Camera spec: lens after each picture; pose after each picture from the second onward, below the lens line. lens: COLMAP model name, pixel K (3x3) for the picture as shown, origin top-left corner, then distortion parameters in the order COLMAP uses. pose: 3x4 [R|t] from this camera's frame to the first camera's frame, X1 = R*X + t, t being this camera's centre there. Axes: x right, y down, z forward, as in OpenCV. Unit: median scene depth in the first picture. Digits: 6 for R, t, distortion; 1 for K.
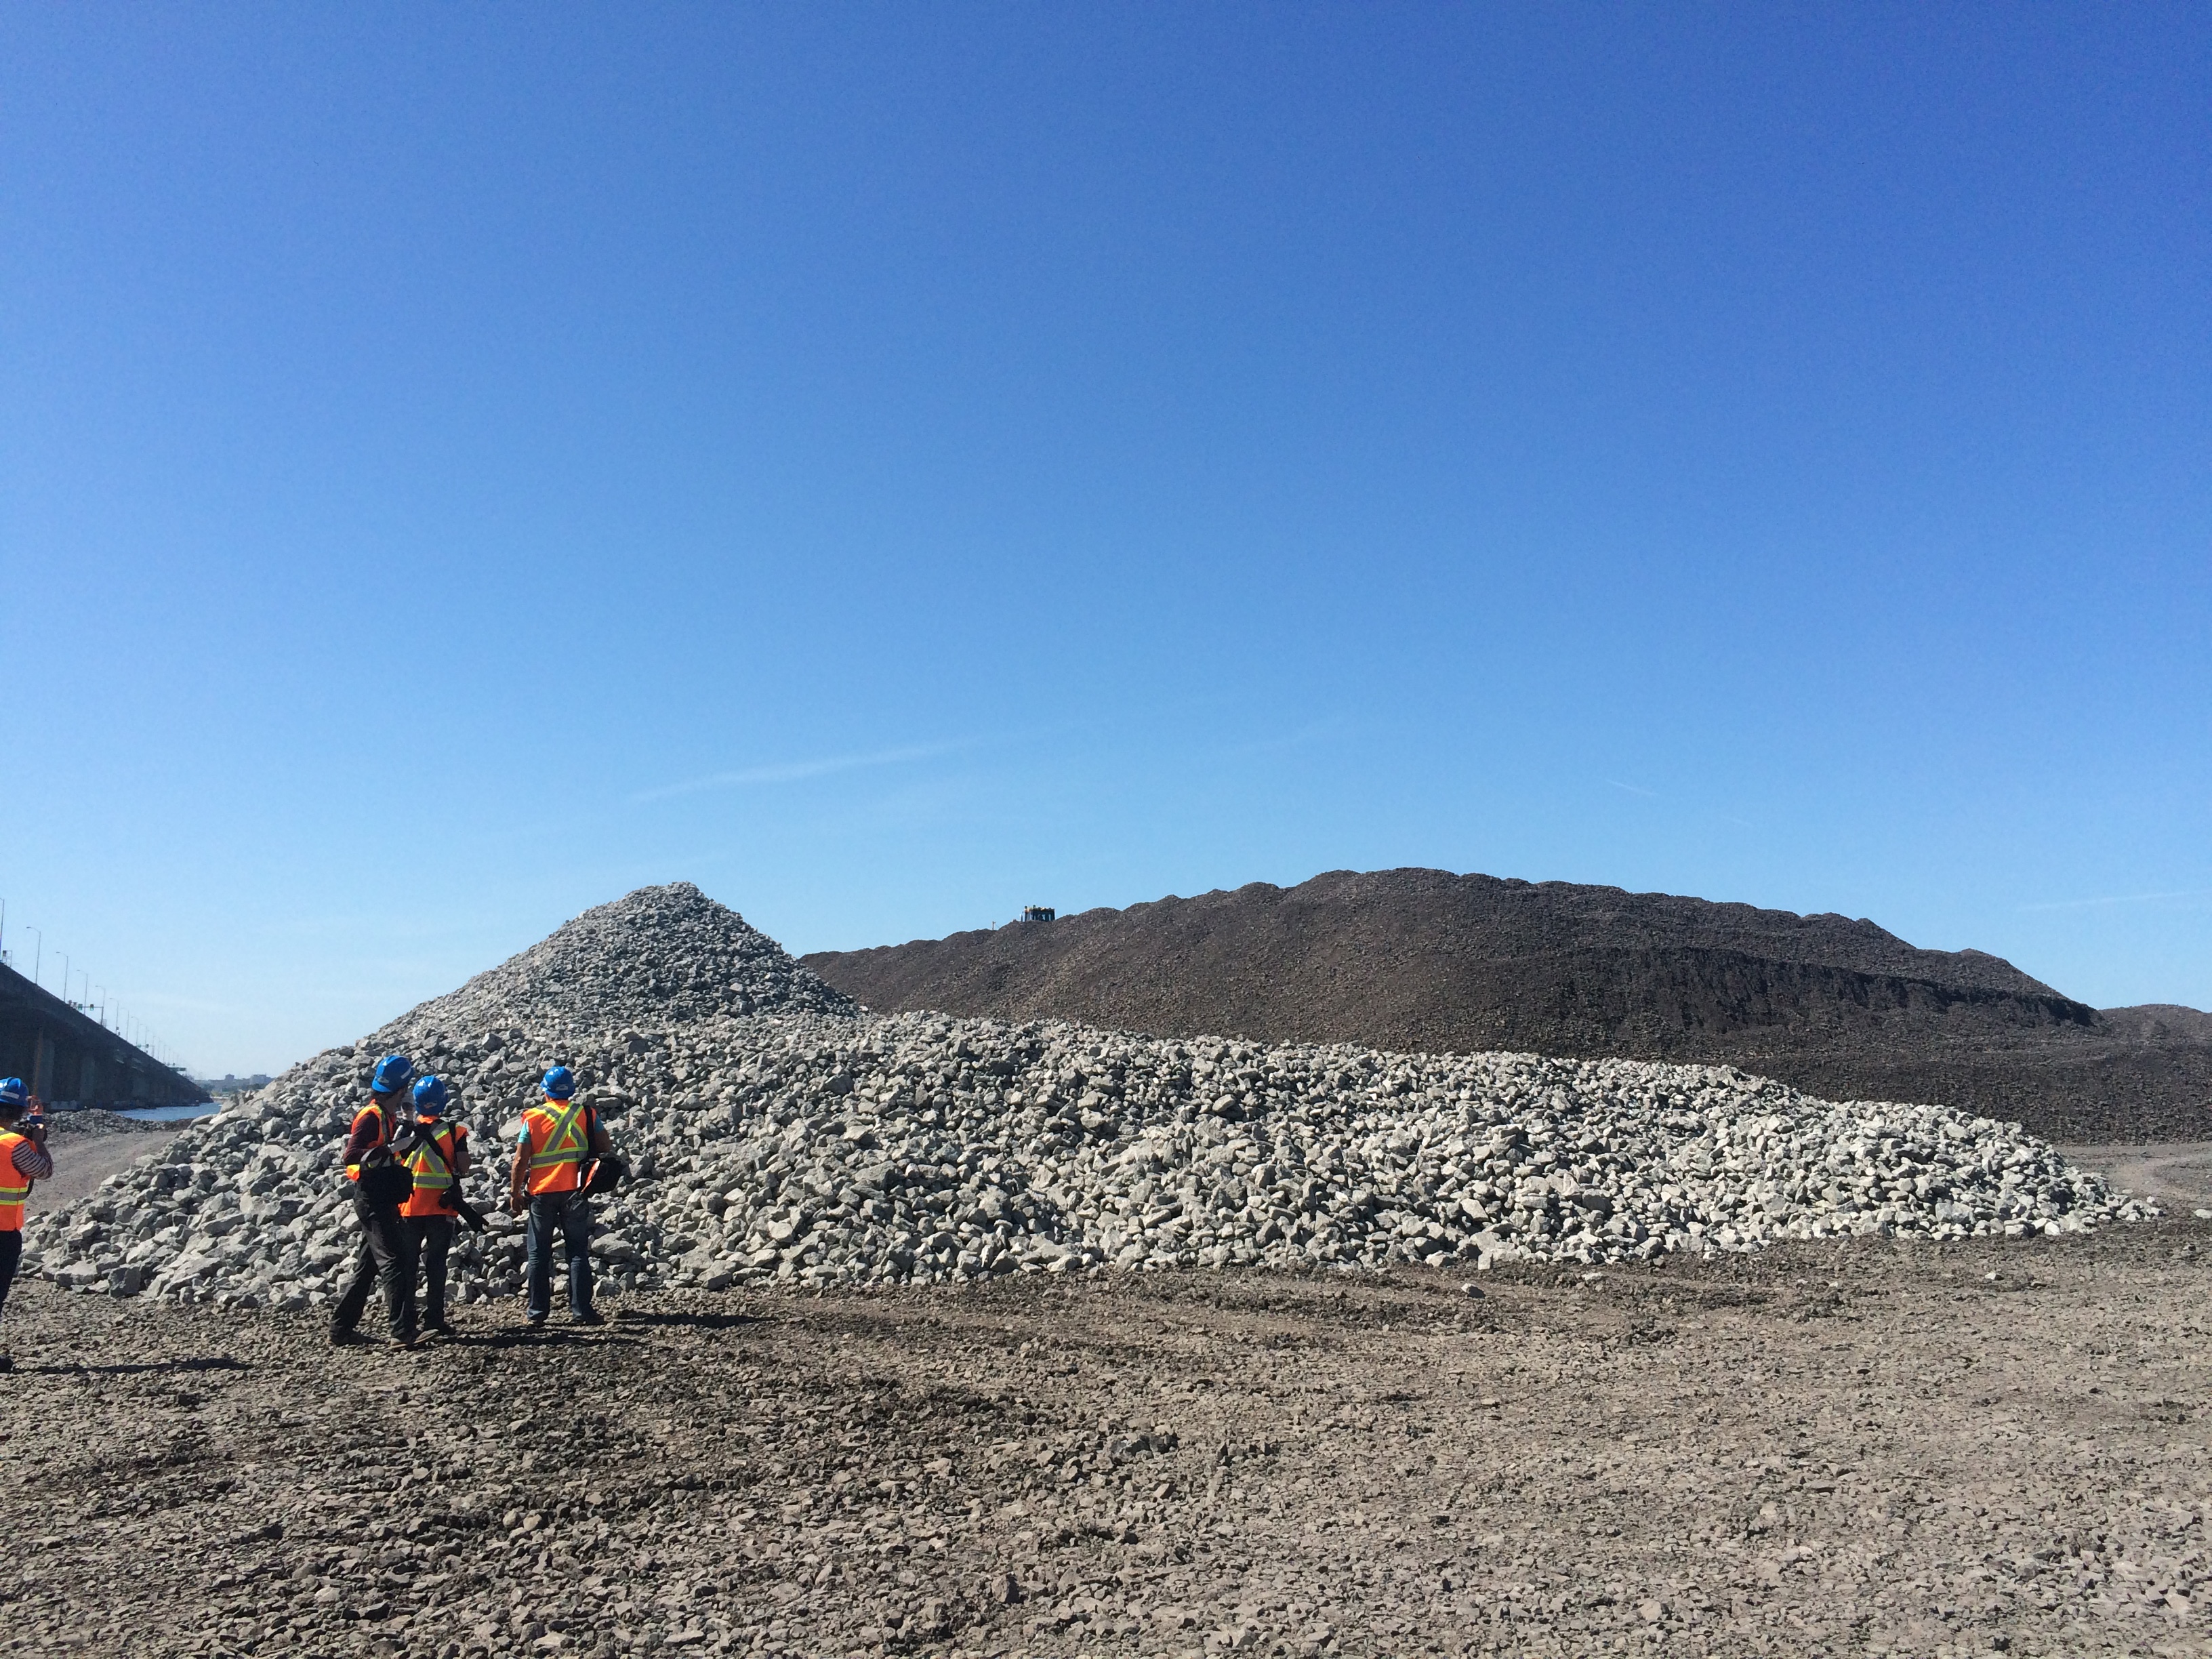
lens RADIAL K [[1858.8, 0, 1099.1], [0, 1858.8, 829.4], [0, 0, 1]] dist [0.038489, -0.005415]
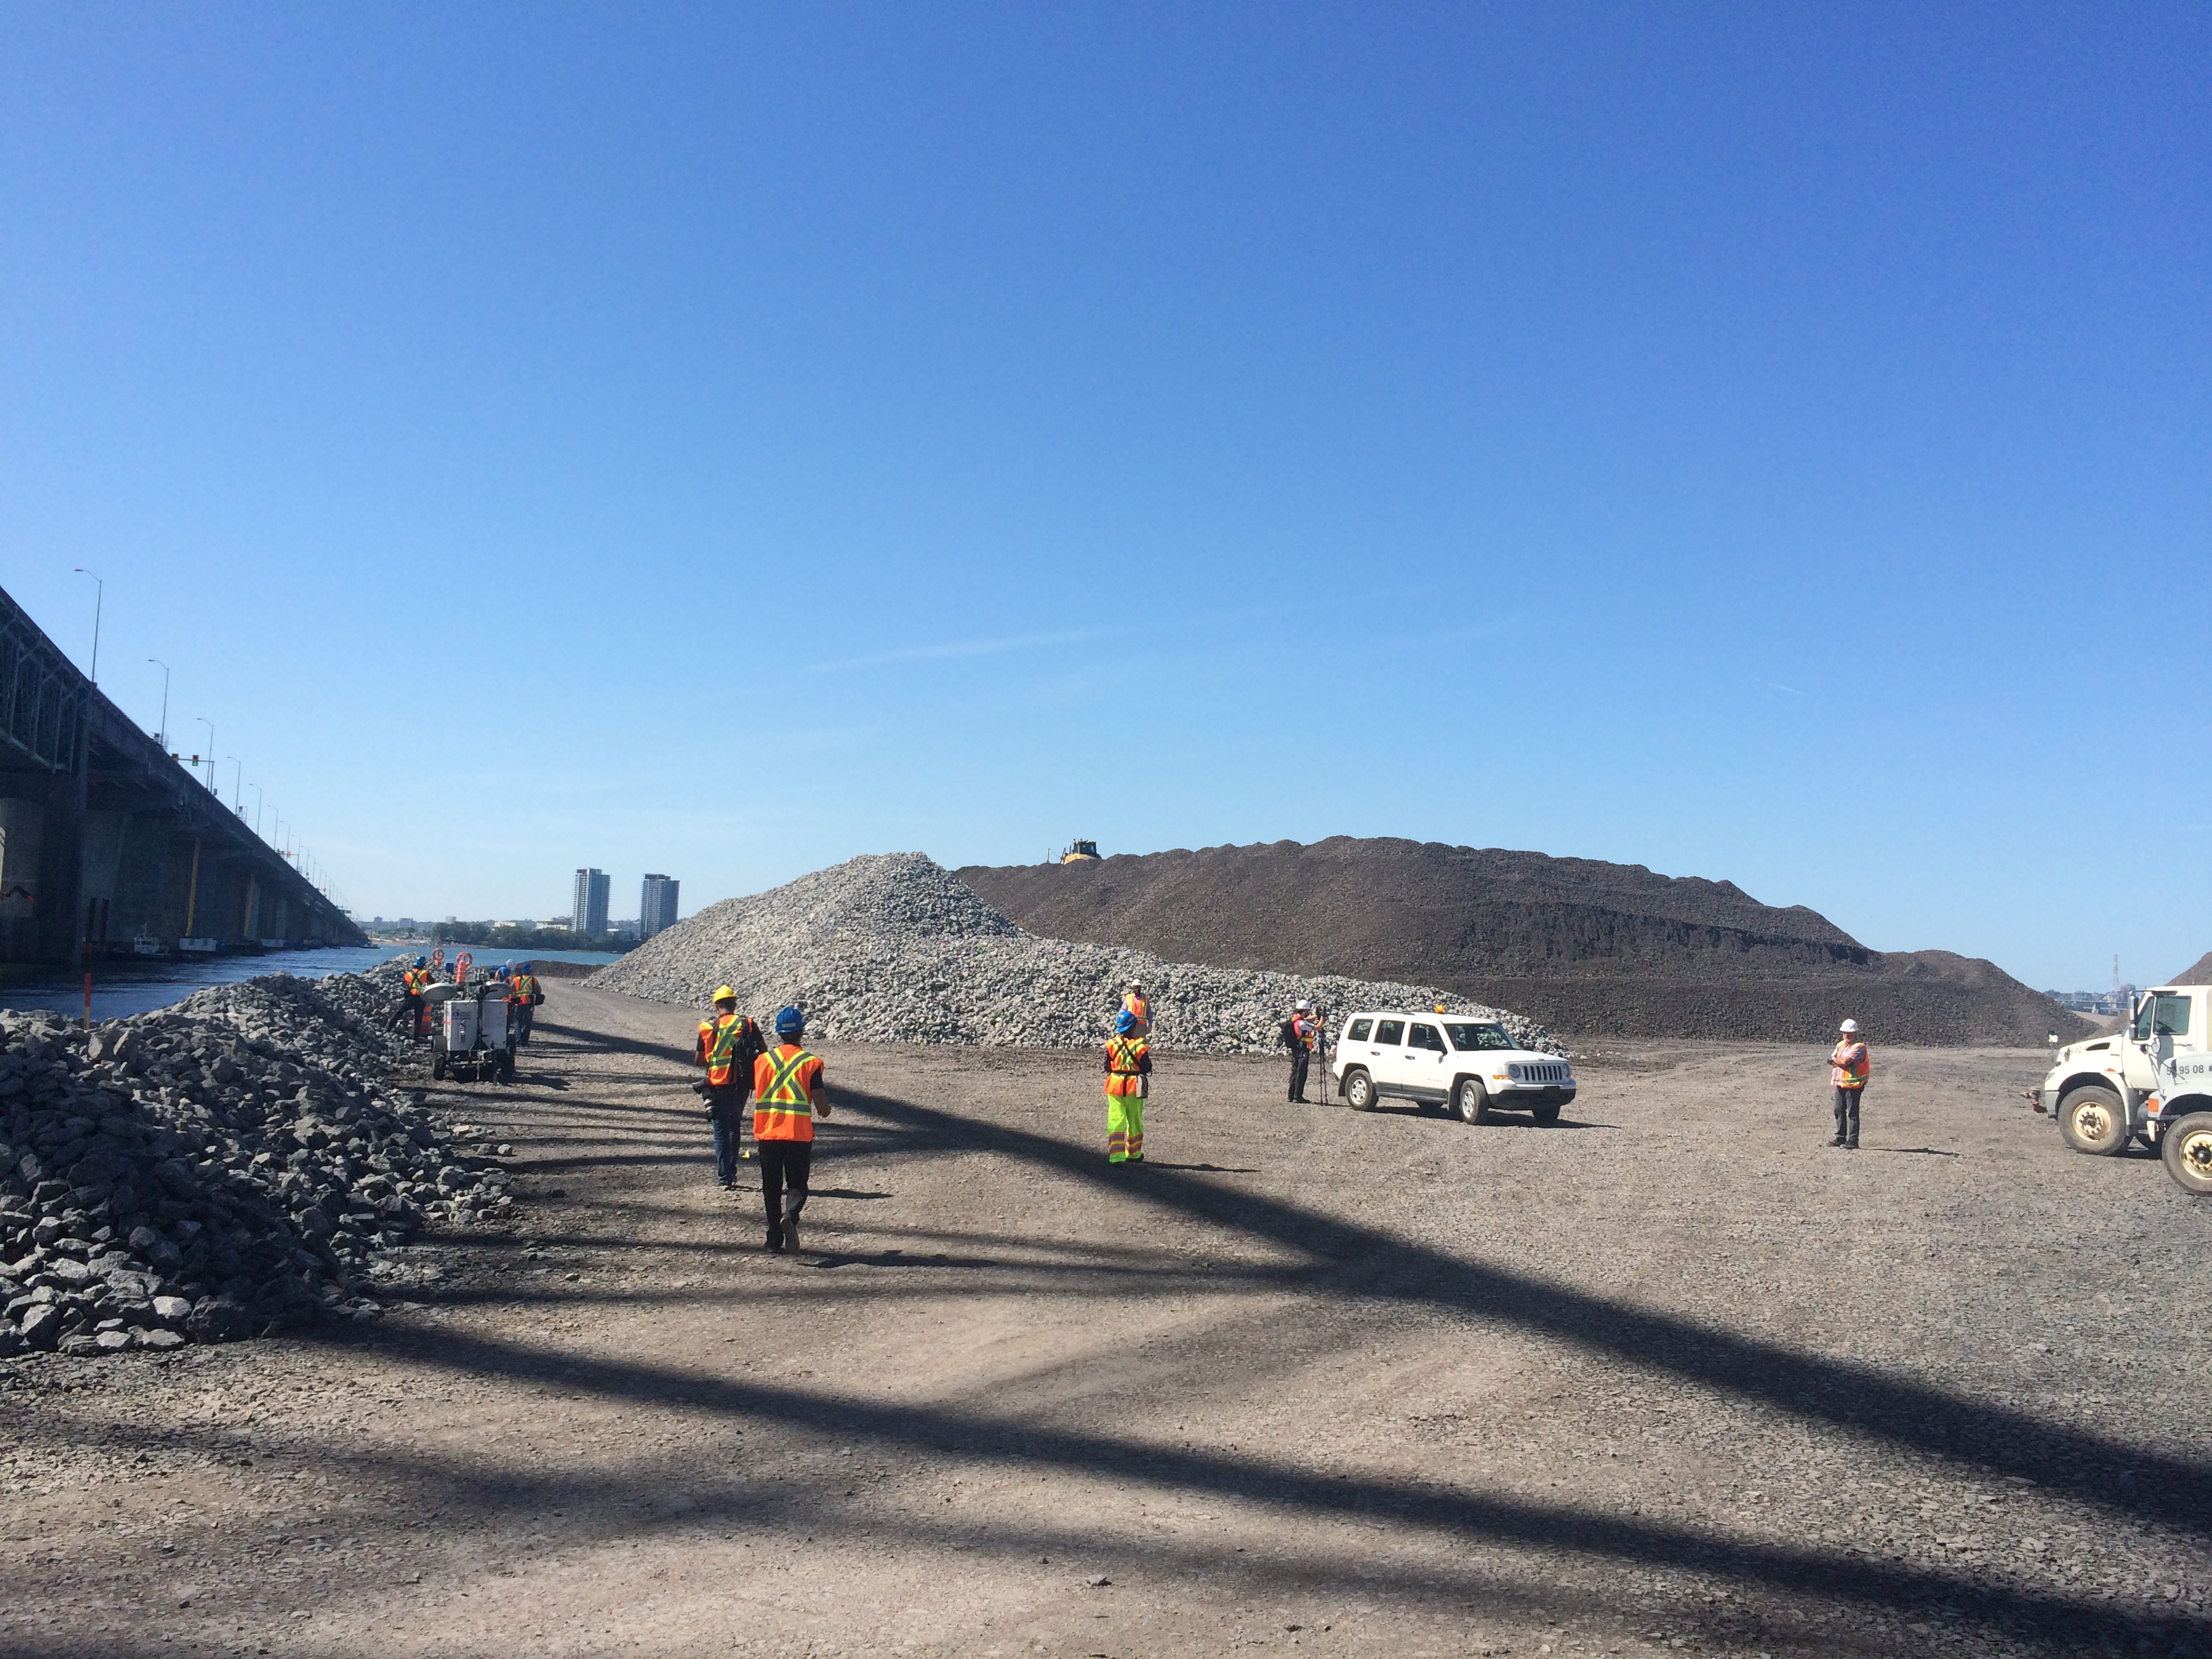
lens RADIAL K [[1858.8, 0, 1104.5], [0, 1858.8, 834.4], [0, 0, 1]] dist [0.038489, -0.005415]
pose [[0.997373, 0.039356, -0.060814, 0.034571], [-0.035132, 0.996996, 0.069026, -0.074803], [0.063348, -0.066709, 0.995759, -0.465940]]
